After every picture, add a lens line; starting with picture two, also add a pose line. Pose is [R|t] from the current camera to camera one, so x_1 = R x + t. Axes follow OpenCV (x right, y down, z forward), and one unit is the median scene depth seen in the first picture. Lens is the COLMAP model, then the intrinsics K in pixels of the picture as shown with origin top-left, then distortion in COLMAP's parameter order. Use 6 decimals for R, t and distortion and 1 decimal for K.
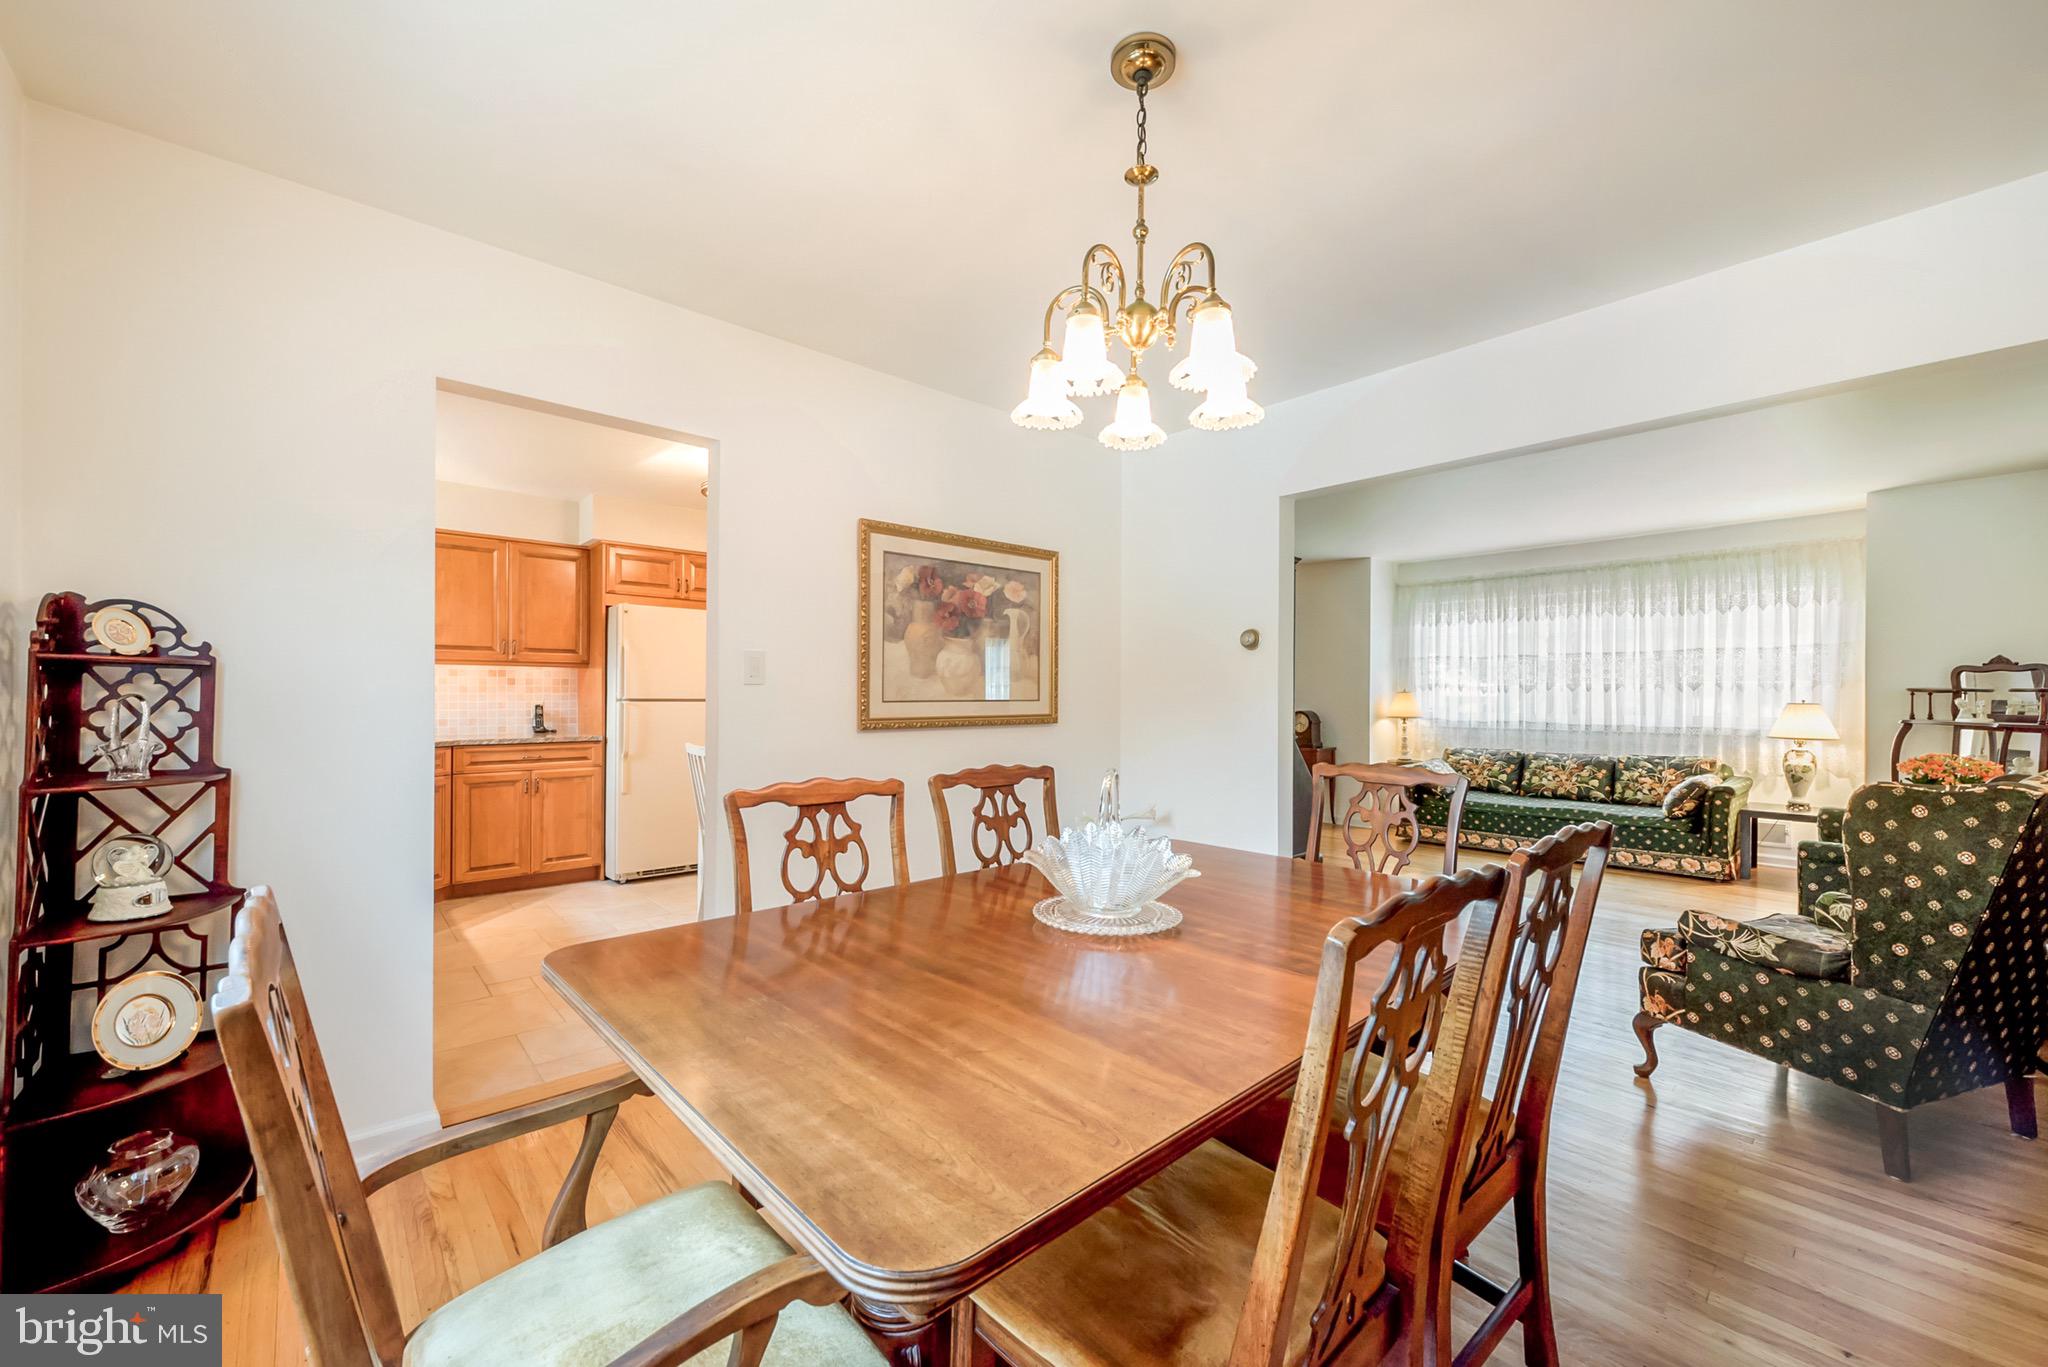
lens RADIAL K [[804.8, 0, 1026.4], [0, 804.8, 689.9], [0, 0, 1]] dist [-0.003062, -0.000621]
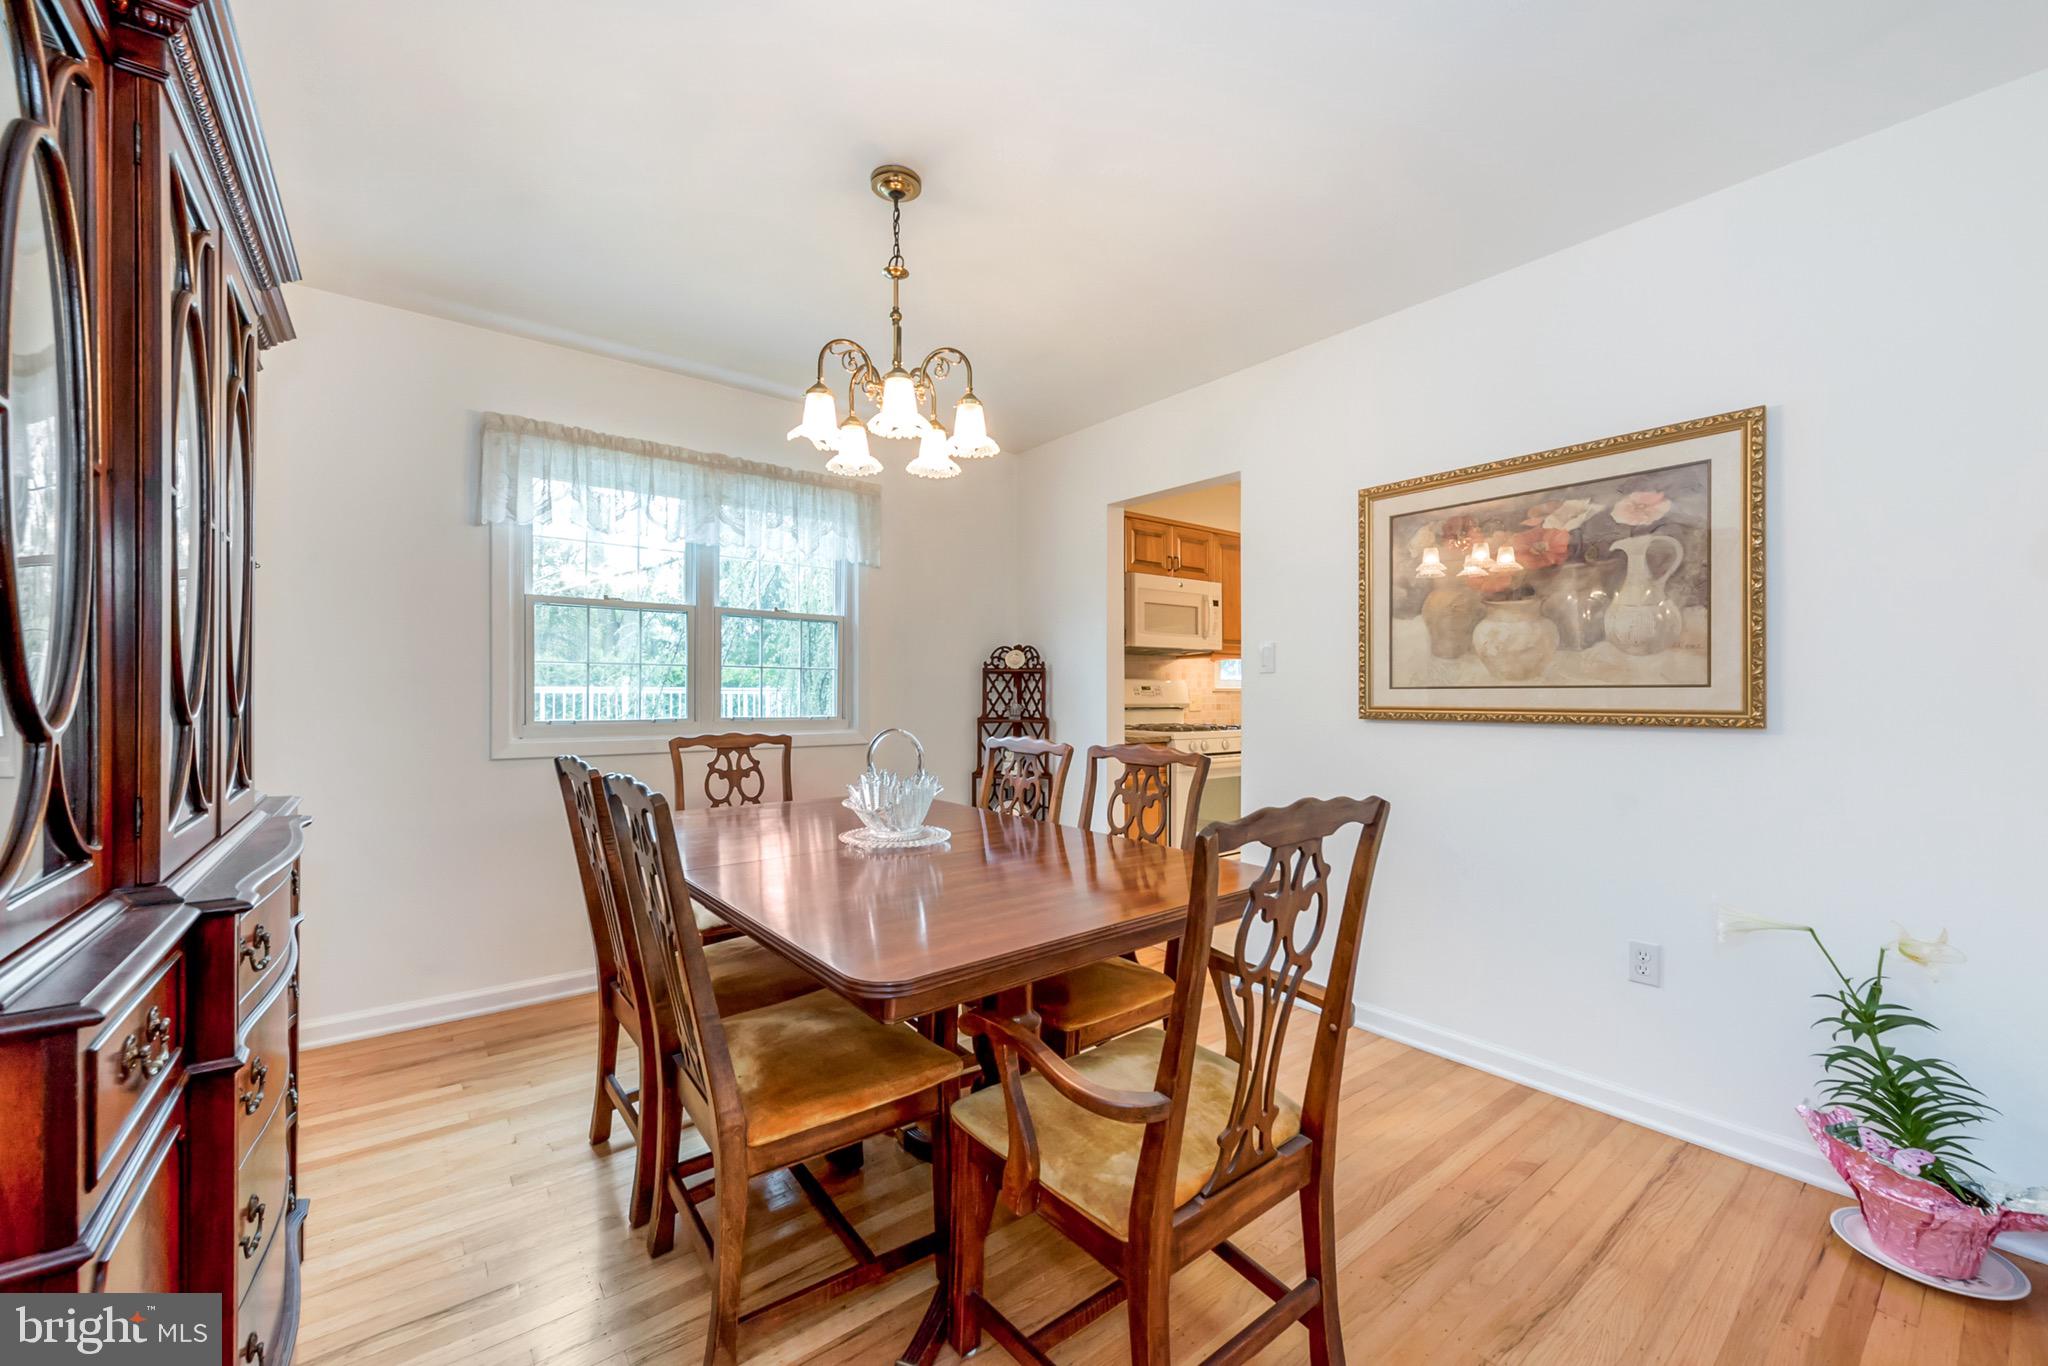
lens RADIAL K [[804.8, 0, 1033.2], [0, 804.8, 694.6], [0, 0, 1]] dist [-0.003062, -0.000621]
pose [[-0.078052, -0.000326, -0.996949, 0.633055], [0.005709, 0.999983, -0.000774, 0.017655], [0.996933, -0.005752, -0.078049, 0.587860]]
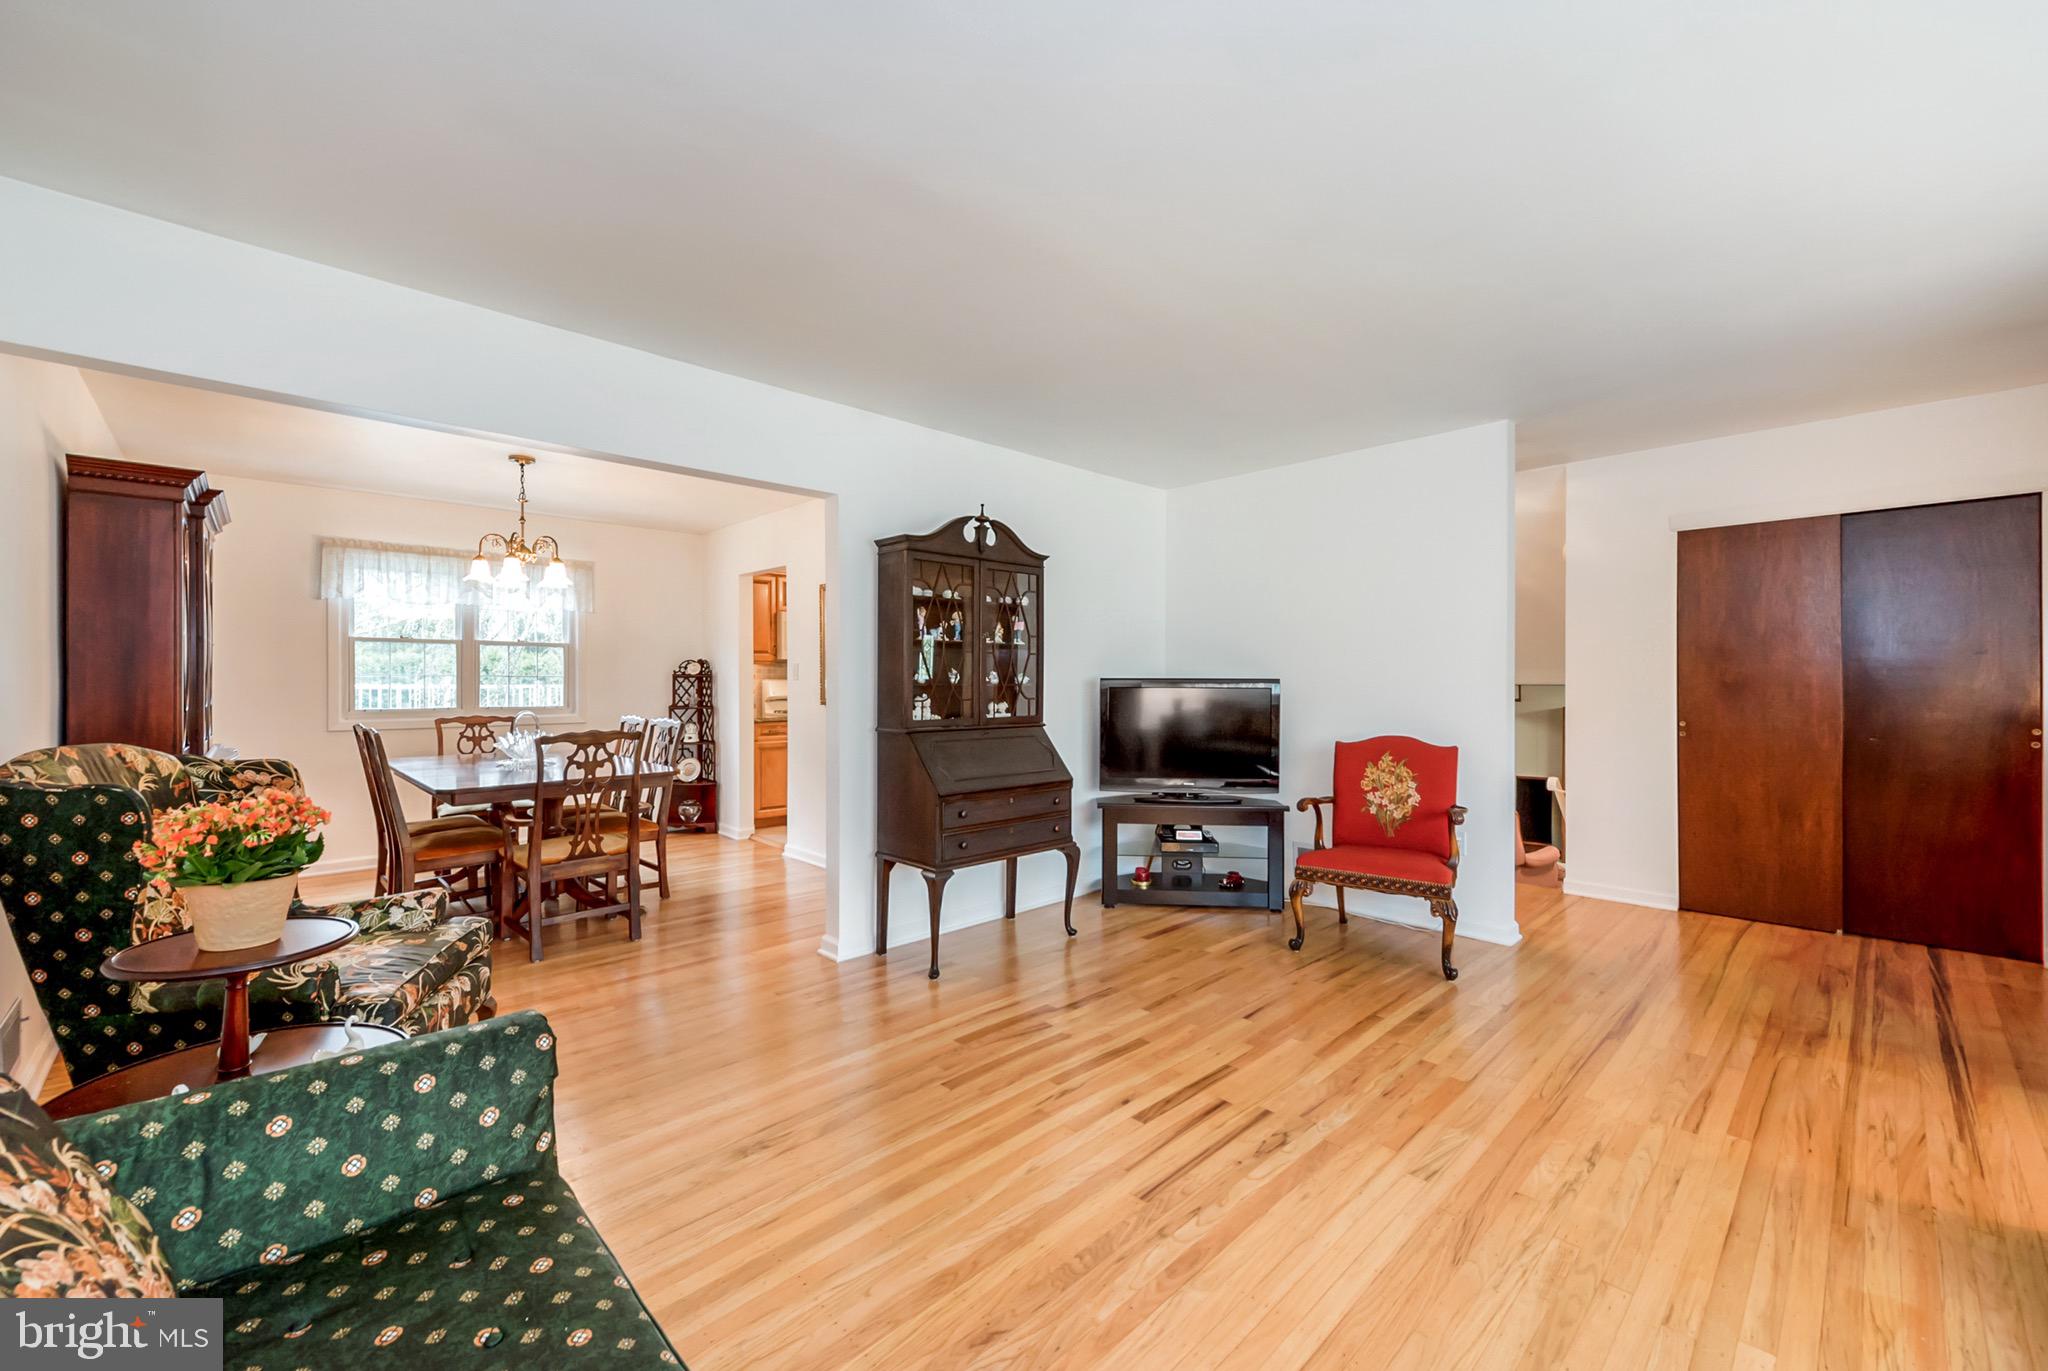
lens RADIAL K [[804.8, 0, 1012.3], [0, 804.8, 682.7], [0, 0, 1]] dist [-0.003062, -0.000621]
pose [[0.019253, -0.006450, -0.999794, 2.908324], [0.011713, 0.999912, -0.006225, 0.013338], [0.999746, -0.011590, 0.019327, 2.519405]]
